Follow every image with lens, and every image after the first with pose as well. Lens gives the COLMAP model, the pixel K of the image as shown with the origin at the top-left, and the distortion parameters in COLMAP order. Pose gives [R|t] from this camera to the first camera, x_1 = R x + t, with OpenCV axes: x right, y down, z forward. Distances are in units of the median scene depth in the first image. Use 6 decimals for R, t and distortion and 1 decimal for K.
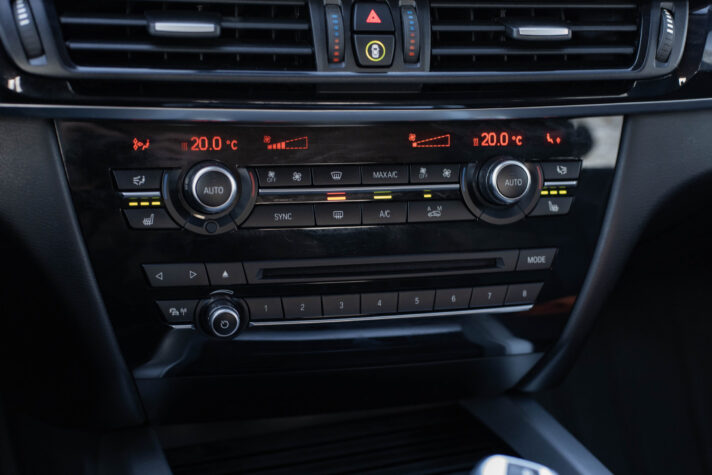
lens RADIAL K [[1019.0, 0, 356.2], [0, 1019.0, 237.6], [0, 0, 1]] dist [-0.016123, 0.000000]
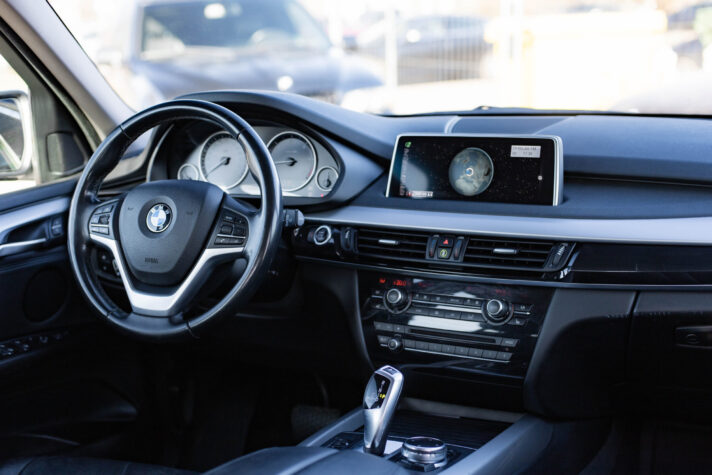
lens RADIAL K [[1019.0, 0, 356.1], [0, 1019.0, 237.5], [0, 0, 1]] dist [-0.016123, 0.000000]
pose [[0.705210, 0.060165, -0.706442, 1.729231], [-0.164587, 0.983066, -0.080576, 0.032966], [0.689631, 0.173094, 0.703170, -1.070521]]
